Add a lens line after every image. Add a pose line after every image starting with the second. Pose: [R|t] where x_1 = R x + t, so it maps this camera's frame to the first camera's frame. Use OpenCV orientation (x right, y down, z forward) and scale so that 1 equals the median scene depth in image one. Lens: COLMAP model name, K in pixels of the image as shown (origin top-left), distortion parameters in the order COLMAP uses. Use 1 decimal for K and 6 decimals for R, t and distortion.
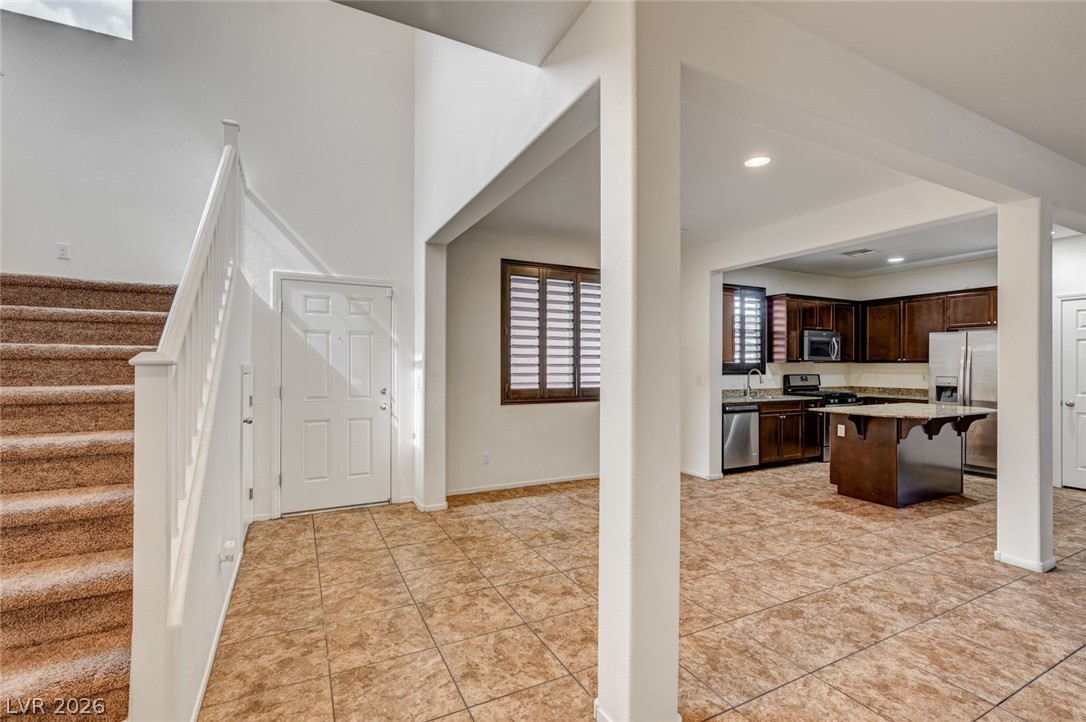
lens RADIAL K [[487.7, 0, 546.1], [0, 487.7, 363.5], [0, 0, 1]] dist [-0.000378, 0.000060]
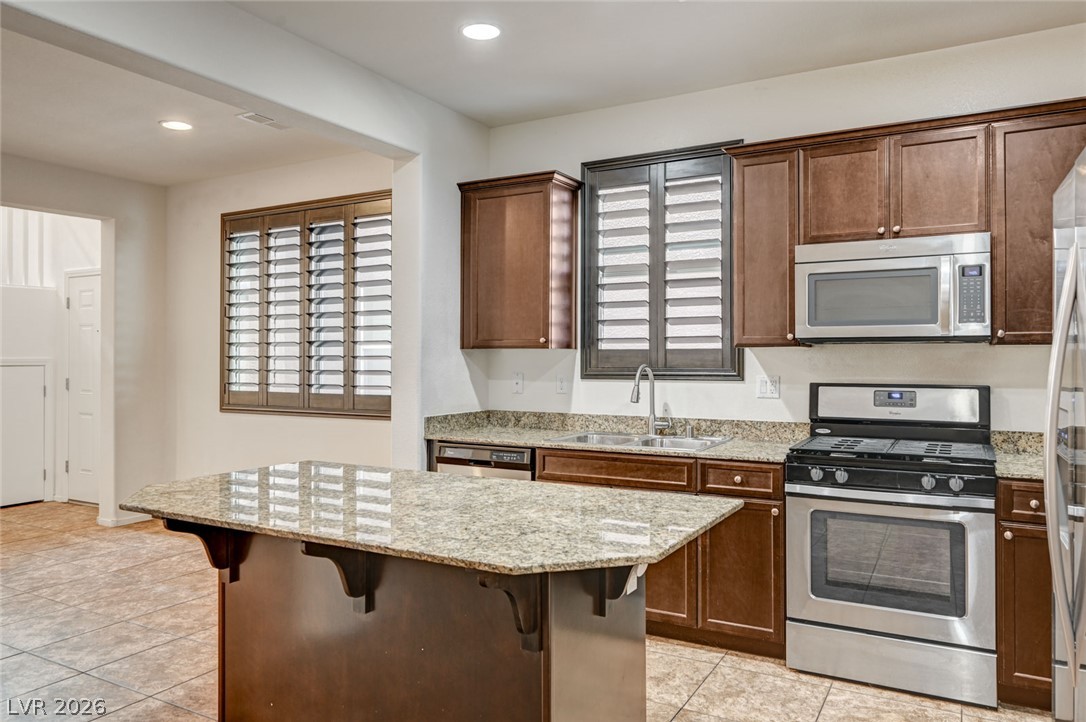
lens RADIAL K [[755.1, 0, 544.7], [0, 755.1, 351.1], [0, 0, 1]] dist [-0.003207, 0.002172]
pose [[0.549831, -0.010962, -0.835204, 1.295271], [0.006122, 0.999940, -0.009094, 0.007457], [0.835254, -0.000113, 0.549865, 0.892813]]
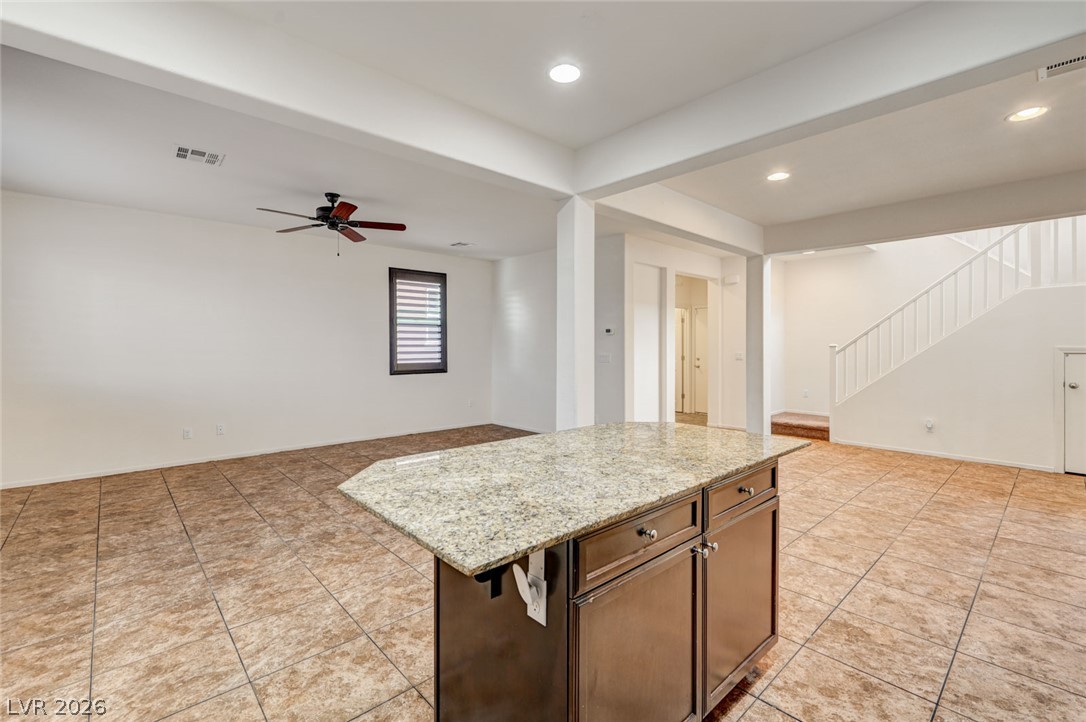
lens RADIAL K [[476.3, 0, 544.4], [0, 476.3, 345.7], [0, 0, 1]] dist [-0.000268, 0.000373]
pose [[-0.964186, -0.004715, -0.265184, 0.972990], [-0.003495, 0.999981, -0.005074, 0.009228], [0.265203, -0.003966, -0.964184, 1.482884]]
